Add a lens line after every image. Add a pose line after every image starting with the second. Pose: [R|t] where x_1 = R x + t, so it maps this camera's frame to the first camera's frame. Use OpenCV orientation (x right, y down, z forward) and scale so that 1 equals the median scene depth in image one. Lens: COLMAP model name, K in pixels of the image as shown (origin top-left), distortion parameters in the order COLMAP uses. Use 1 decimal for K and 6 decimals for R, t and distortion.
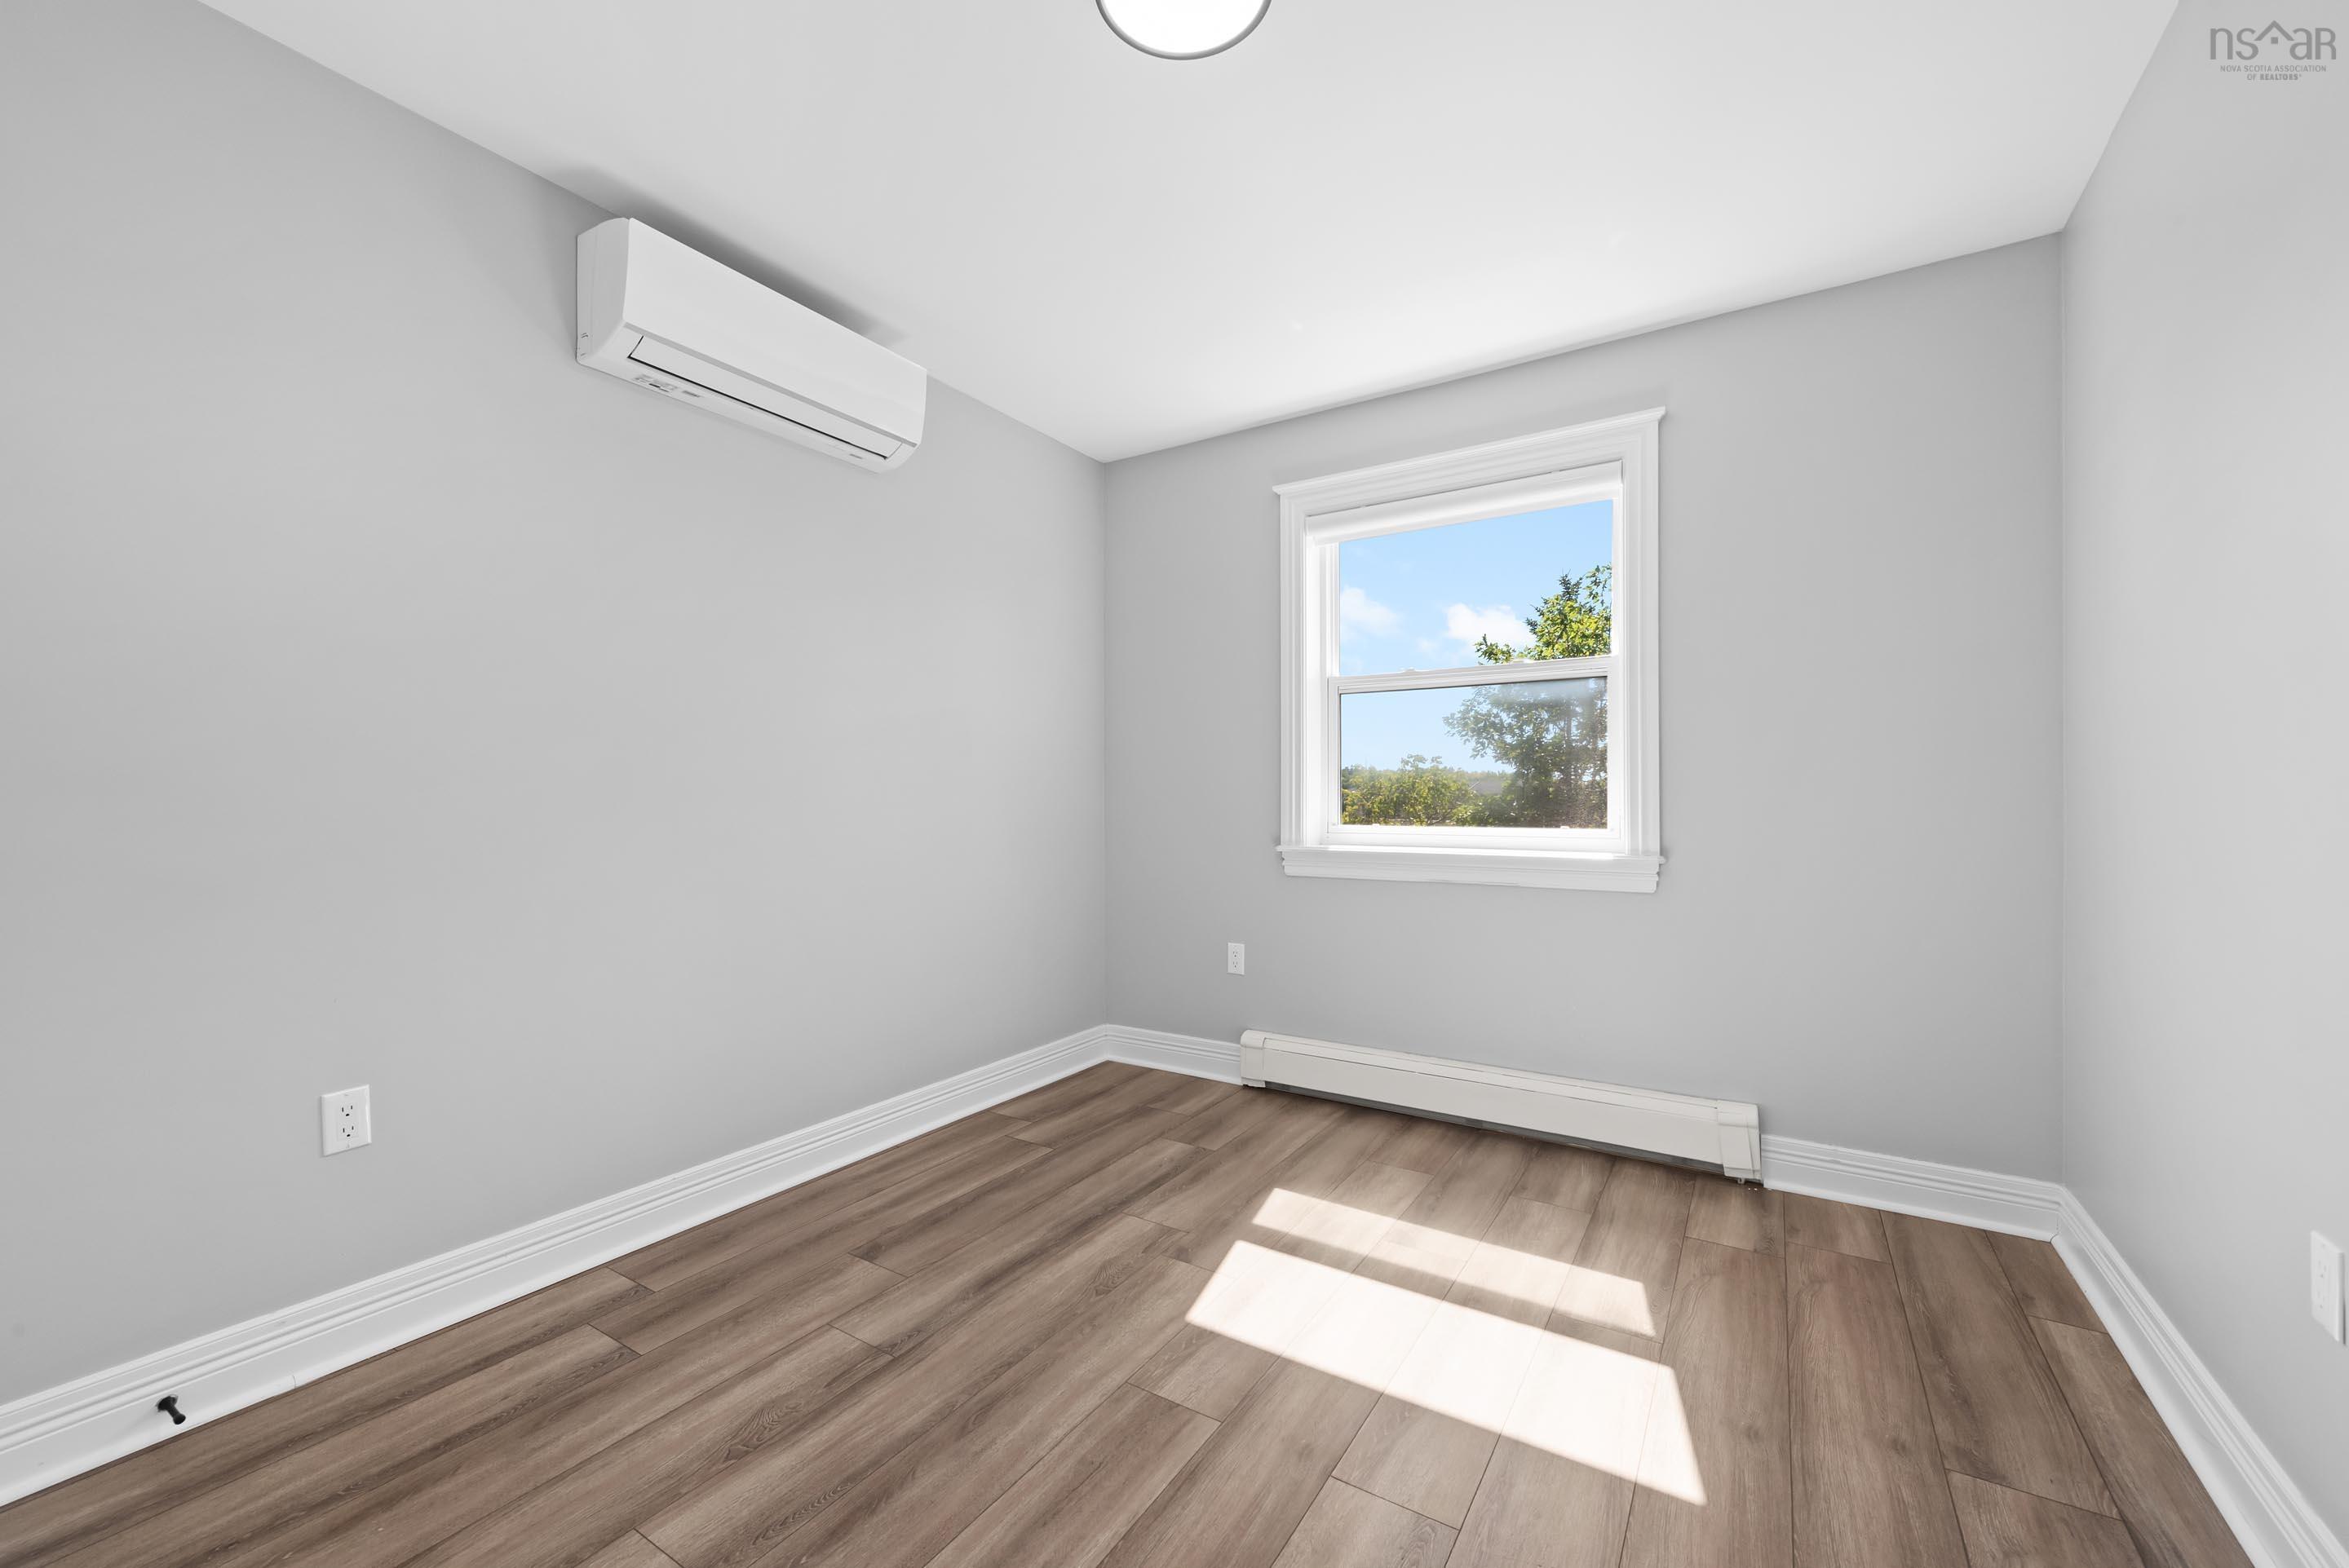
lens RADIAL K [[930.3, 0, 1176.1], [0, 930.3, 779.1], [0, 0, 1]] dist [0.003482, -0.000837]
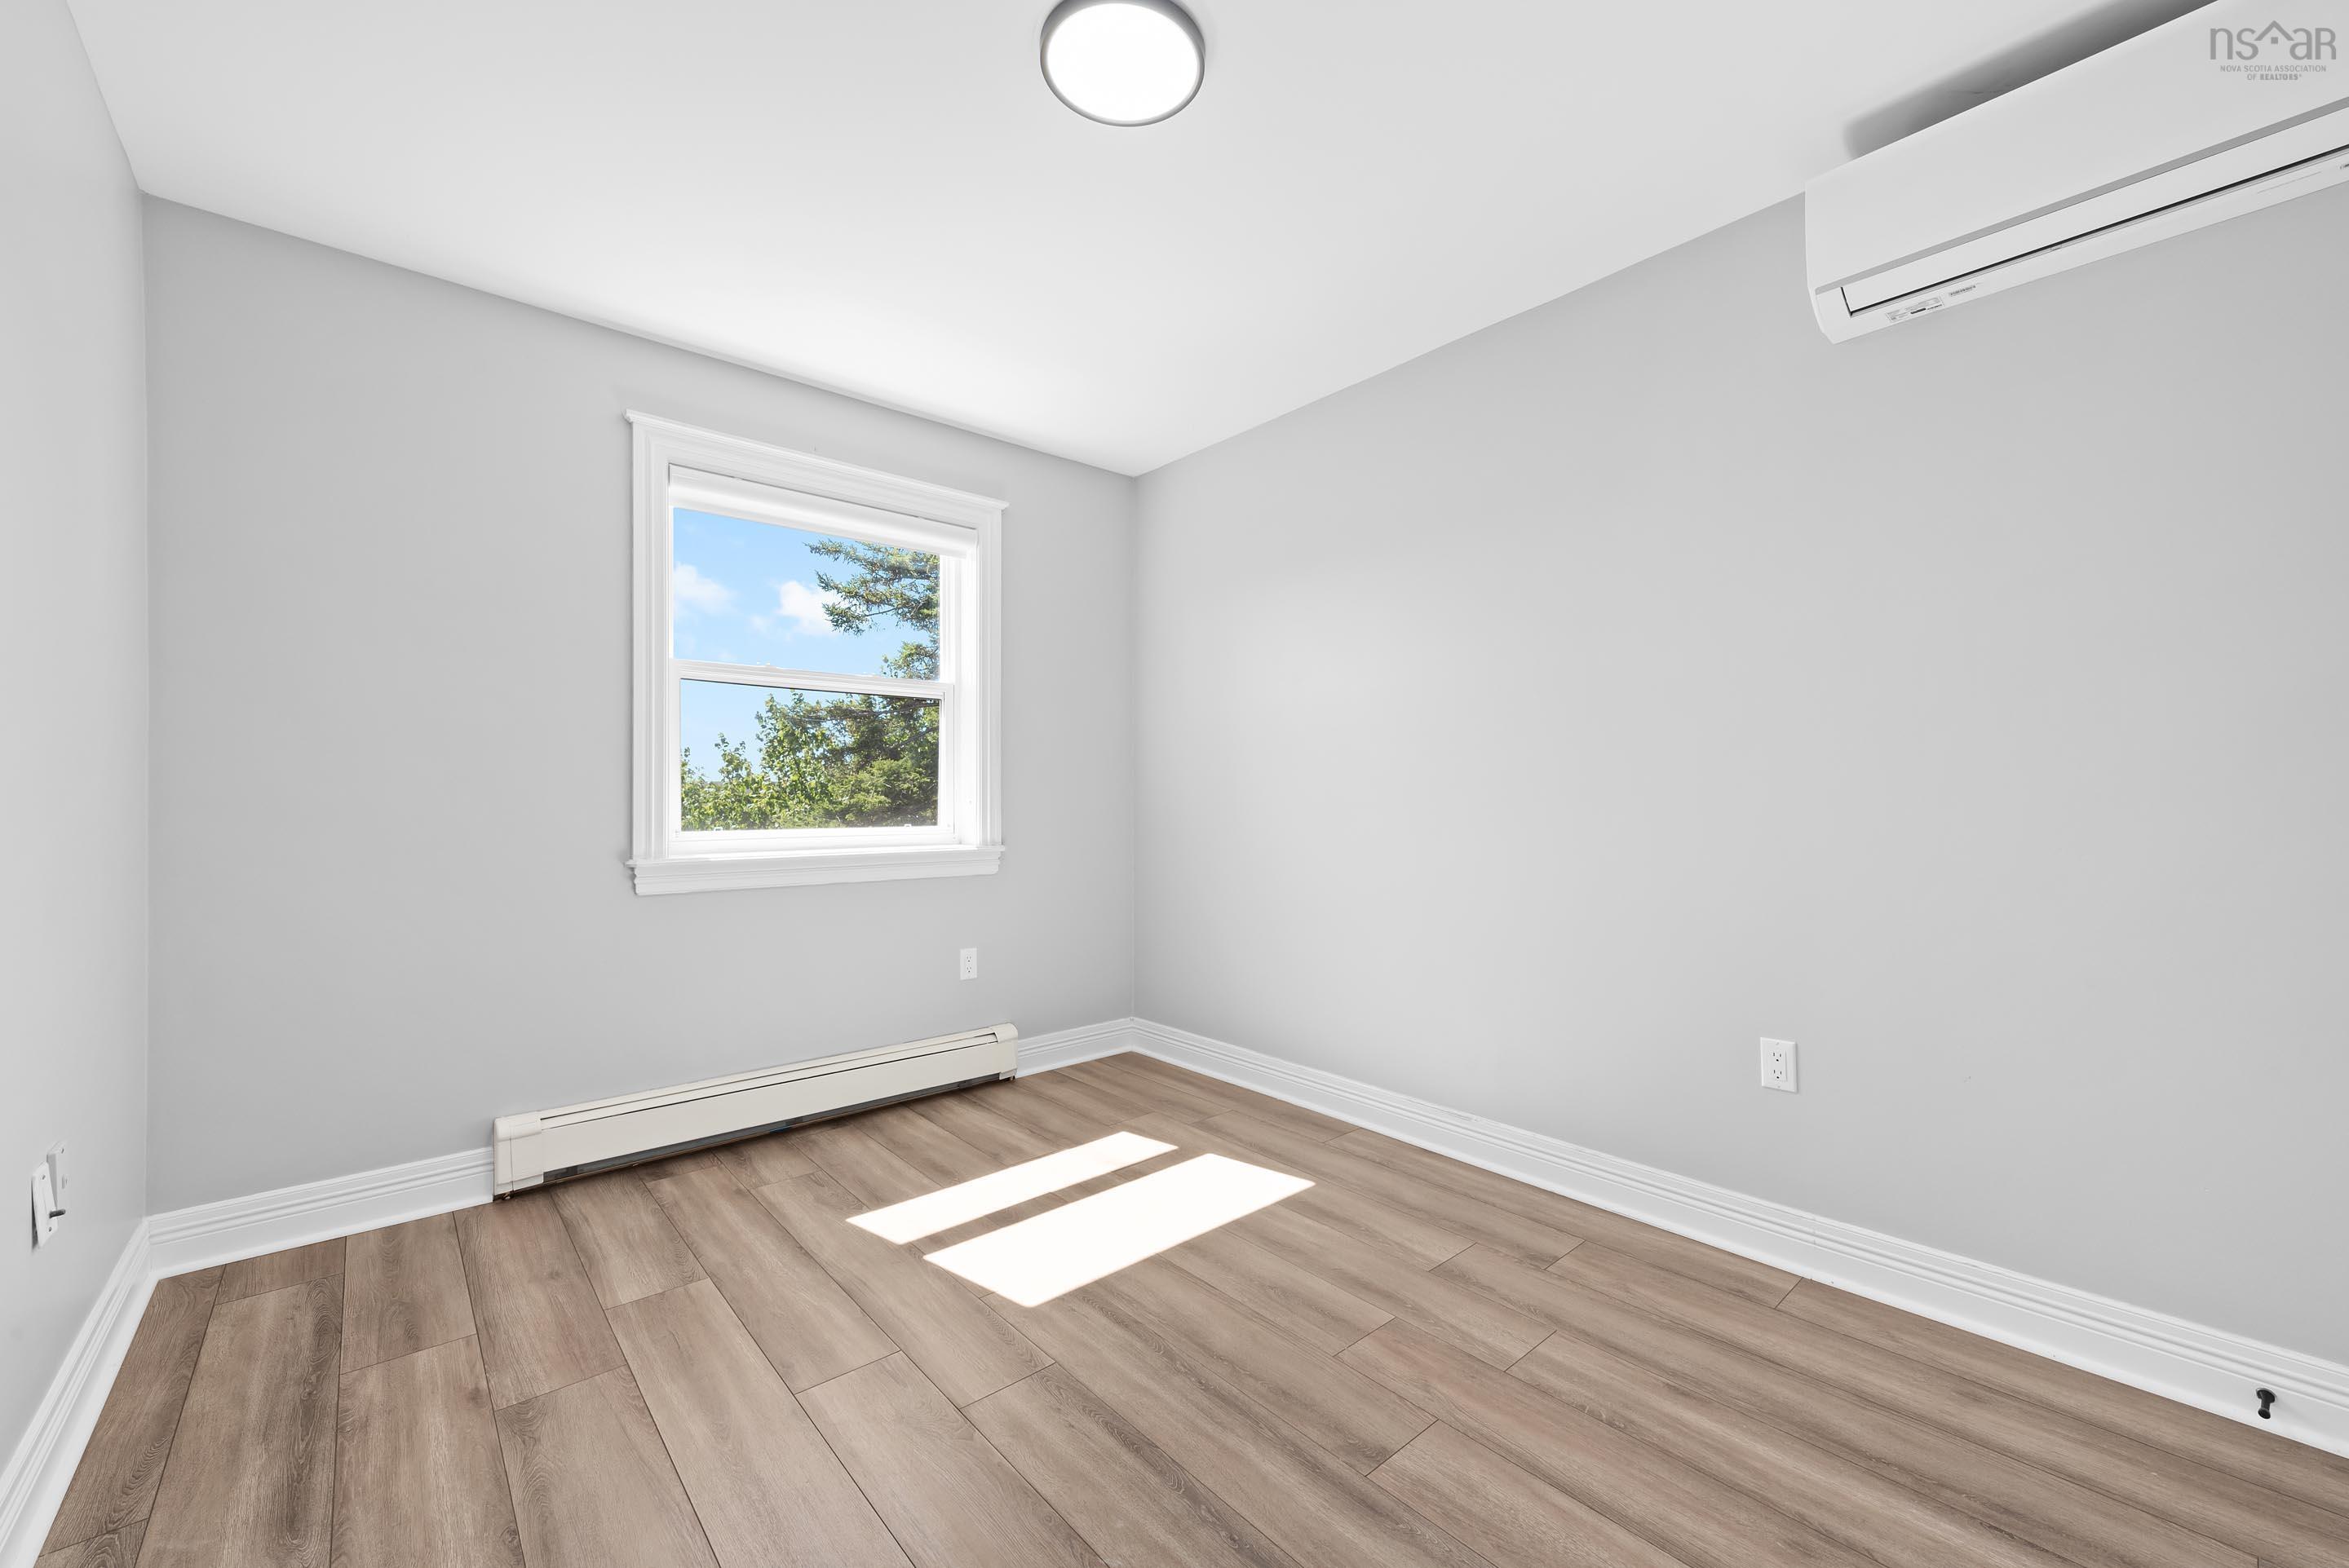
lens RADIAL K [[930.3, 0, 1189.9], [0, 930.3, 791.4], [0, 0, 1]] dist [0.003482, -0.000837]
pose [[0.259049, 0.004228, 0.965855, -0.645793], [-0.023212, 0.999729, 0.001850, -0.001141], [-0.965585, -0.022899, 0.259077, 0.388160]]
